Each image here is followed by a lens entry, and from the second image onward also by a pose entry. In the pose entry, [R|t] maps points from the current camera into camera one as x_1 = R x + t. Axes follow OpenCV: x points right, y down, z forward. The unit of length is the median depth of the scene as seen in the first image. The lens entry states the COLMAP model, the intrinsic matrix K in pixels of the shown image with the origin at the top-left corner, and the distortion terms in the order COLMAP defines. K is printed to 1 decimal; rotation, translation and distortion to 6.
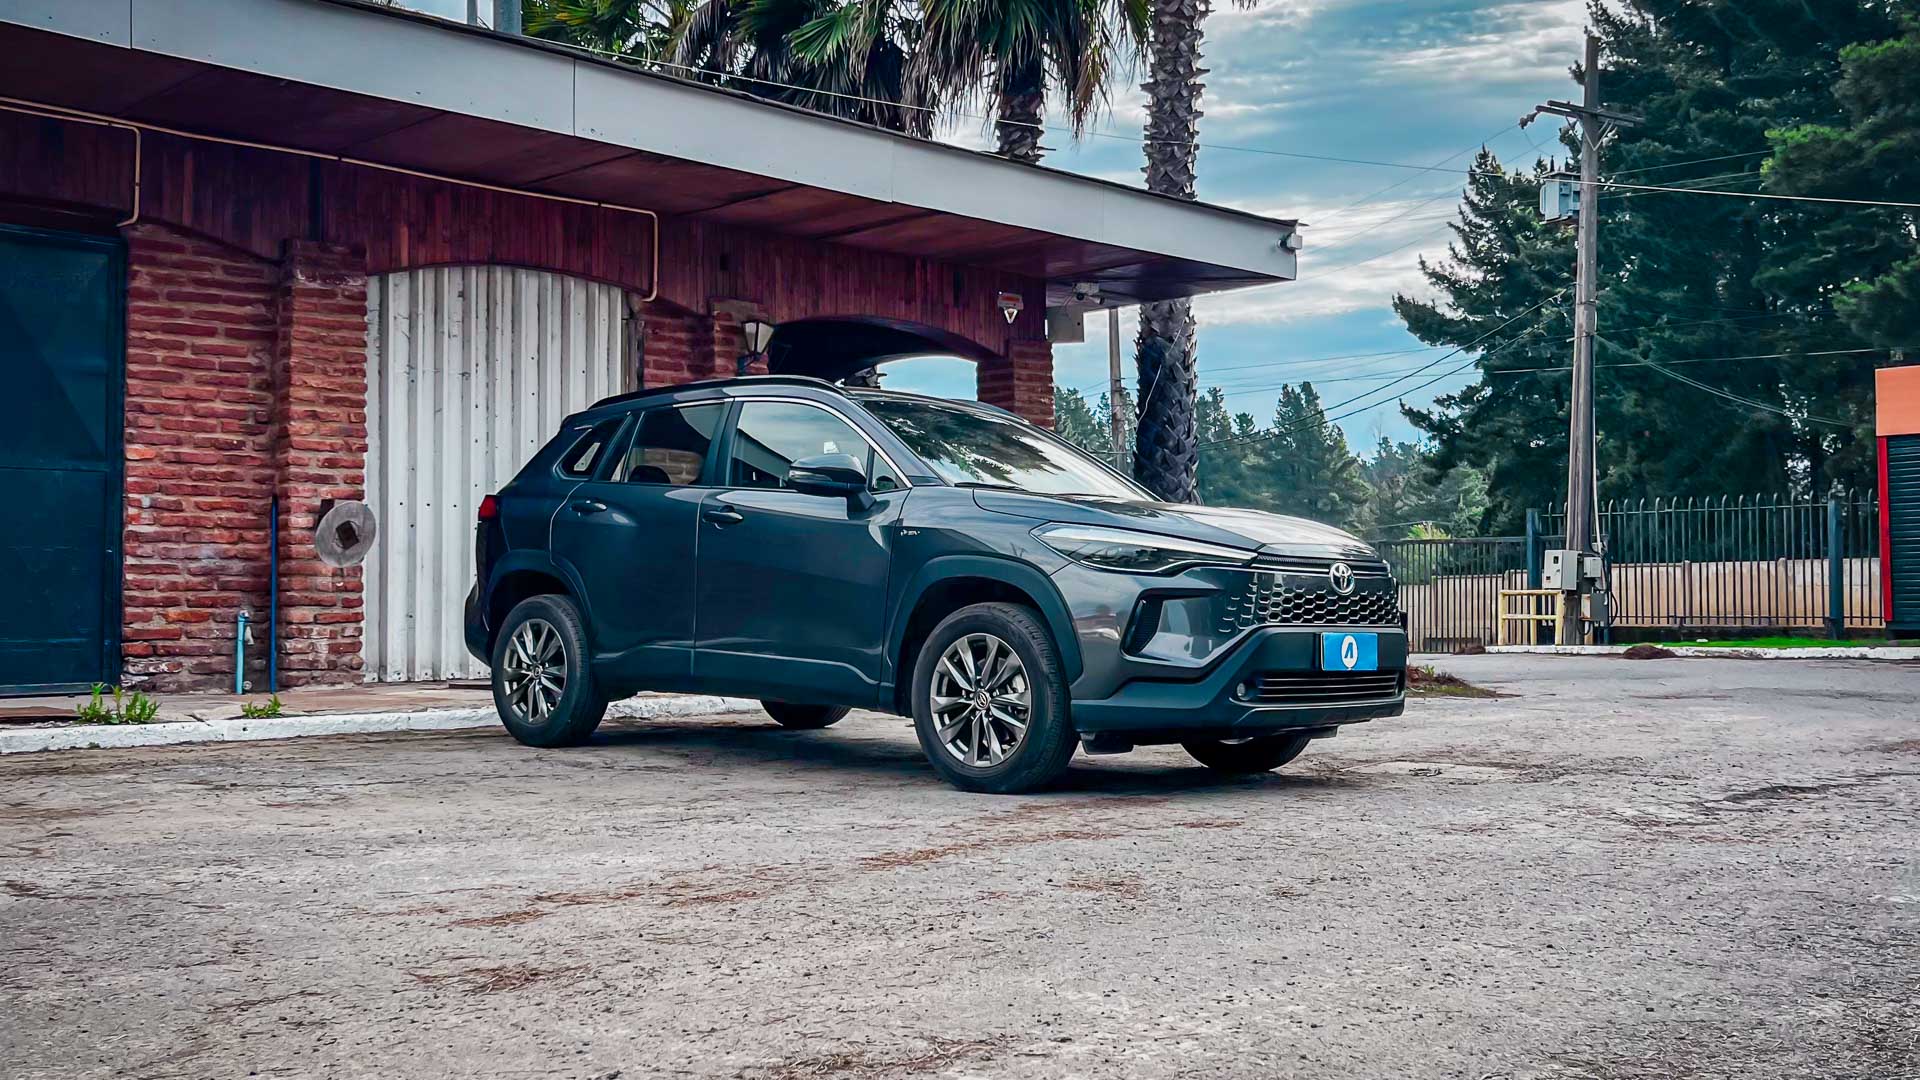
lens RADIAL K [[1705.1, 0, 960.0], [0, 1705.1, 540.0], [0, 0, 1]] dist [0.012267, 0.005351]
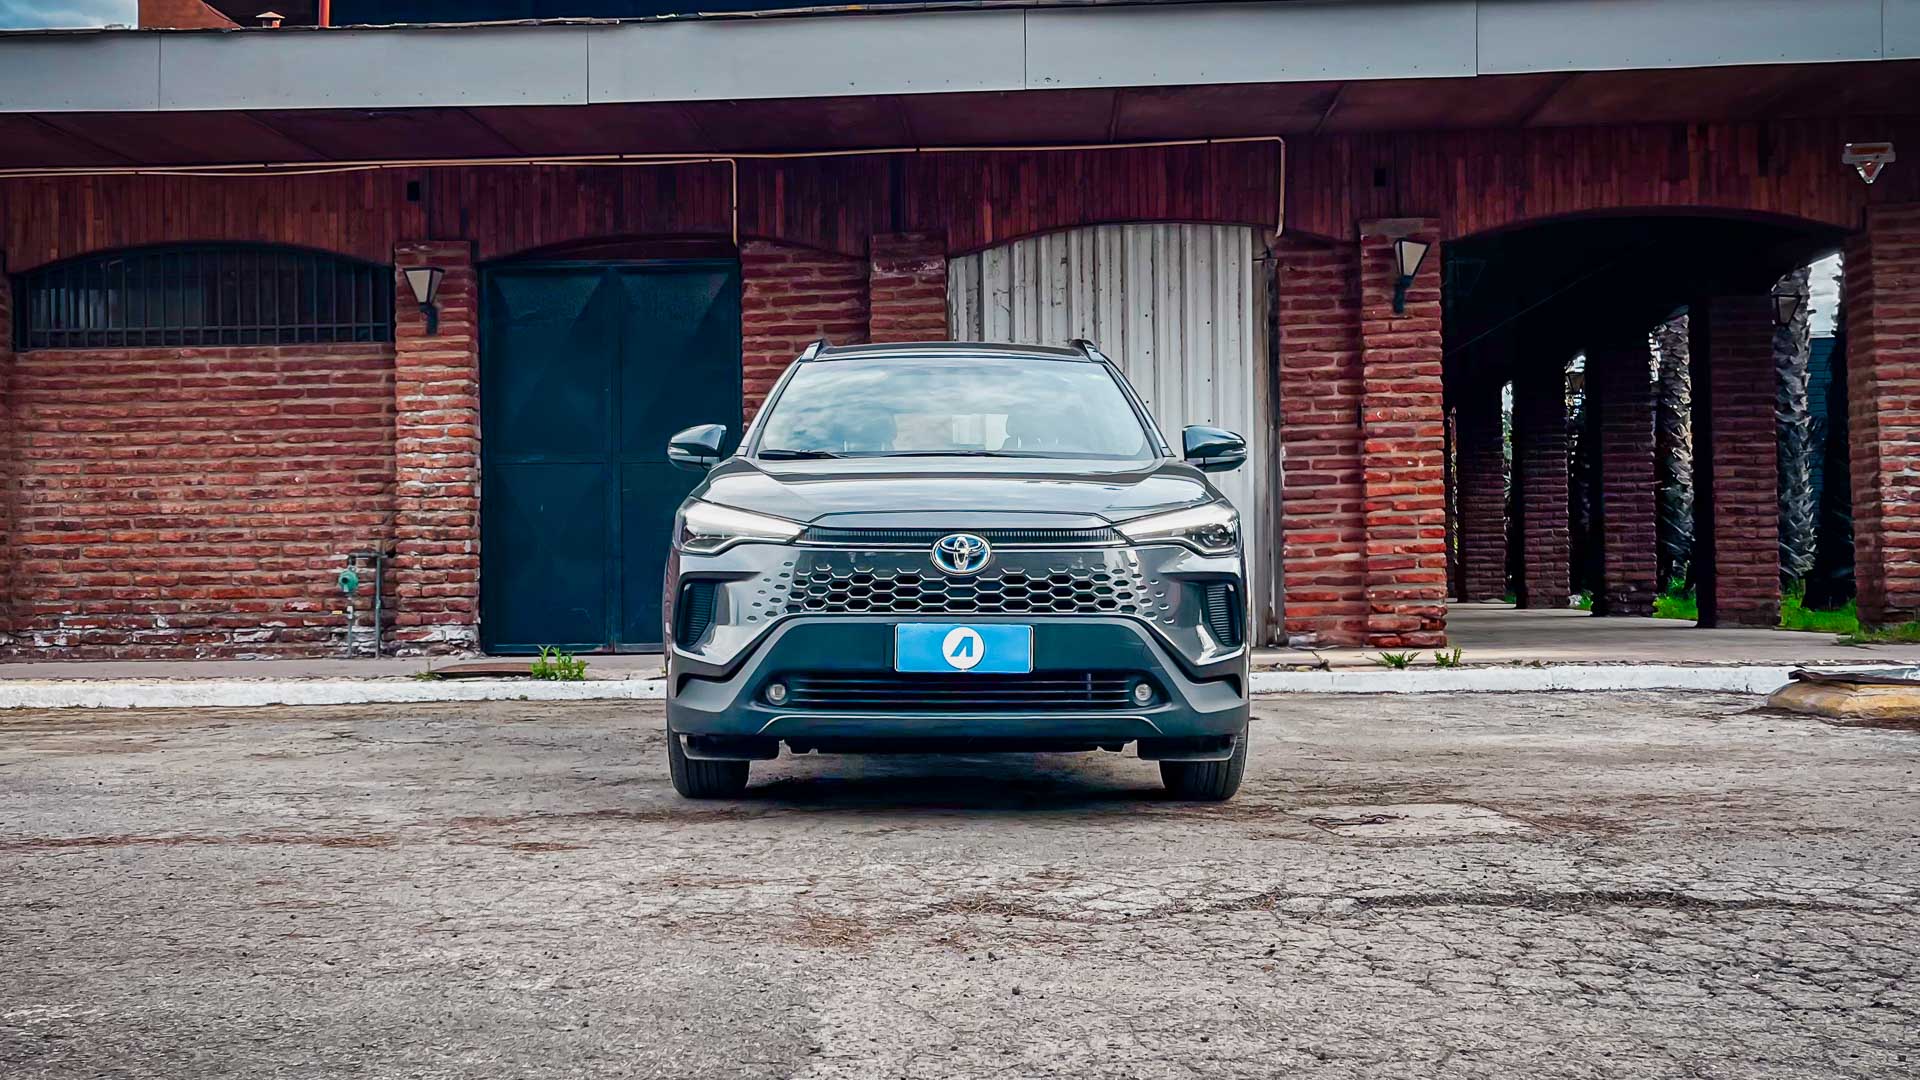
lens RADIAL K [[1780.3, 0, 960.0], [0, 1780.3, 540.0], [0, 0, 1]] dist [0.117116, -0.219524]
pose [[0.711683, -0.017500, -0.702283, 0.353256], [0.038220, 0.999174, 0.013833, 0.002167], [0.701460, -0.036686, 0.711764, 0.187940]]
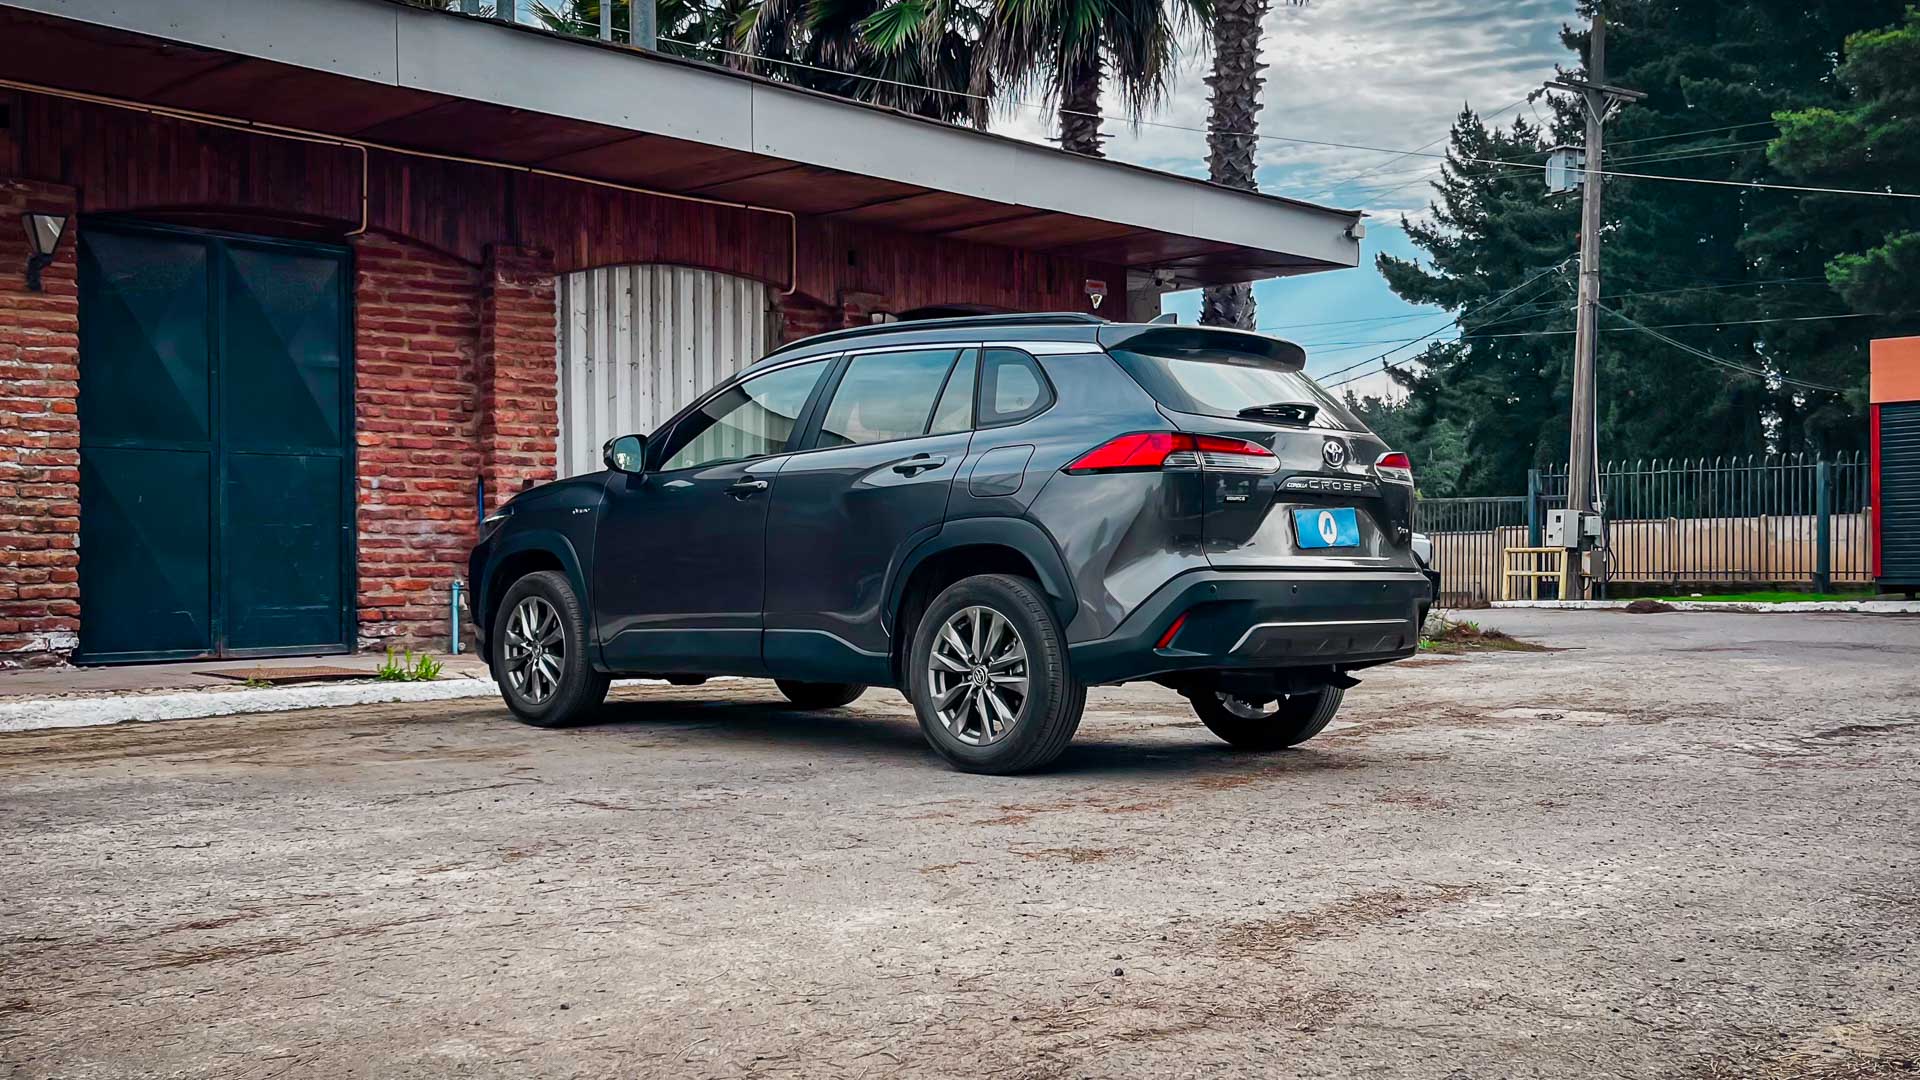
lens RADIAL K [[1678.3, 0, 974.8], [0, 1678.3, 571.0], [0, 0, 1]] dist [0.010686, -0.000707]
pose [[0.999864, -0.004064, 0.015967, -0.078365], [0.003356, 0.999021, 0.044106, -0.009426], [-0.016130, -0.044046, 0.998899, -0.082854]]
